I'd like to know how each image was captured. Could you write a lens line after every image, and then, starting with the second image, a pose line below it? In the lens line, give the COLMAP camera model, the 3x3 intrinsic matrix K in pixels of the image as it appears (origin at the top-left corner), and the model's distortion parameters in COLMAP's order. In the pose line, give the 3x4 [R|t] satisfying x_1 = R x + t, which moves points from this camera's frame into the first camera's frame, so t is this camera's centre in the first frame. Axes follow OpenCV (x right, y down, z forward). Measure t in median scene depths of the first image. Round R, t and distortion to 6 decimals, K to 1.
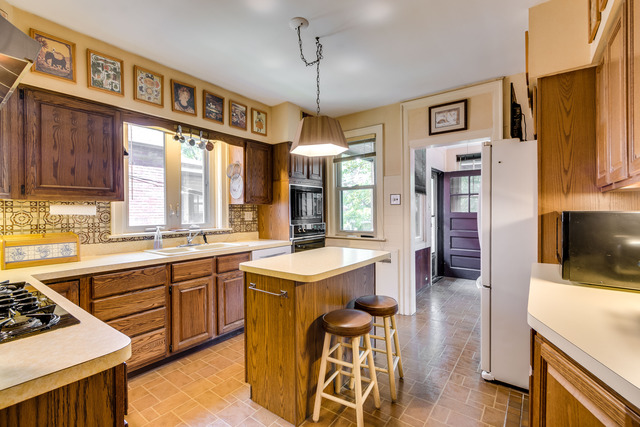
lens RADIAL K [[285.4, 0, 318.9], [0, 285.4, 212.5], [0, 0, 1]] dist [-0.003991, -0.000504]
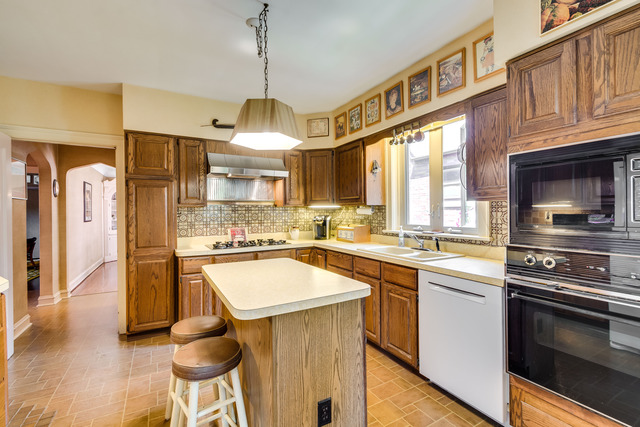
lens RADIAL K [[285.4, 0, 321.4], [0, 285.4, 212.1], [0, 0, 1]] dist [-0.003991, -0.000504]
pose [[-0.395140, 0.016856, -0.918466, 0.541074], [0.014153, 0.999825, 0.012260, -0.021545], [0.918512, -0.008154, -0.395309, 1.117532]]
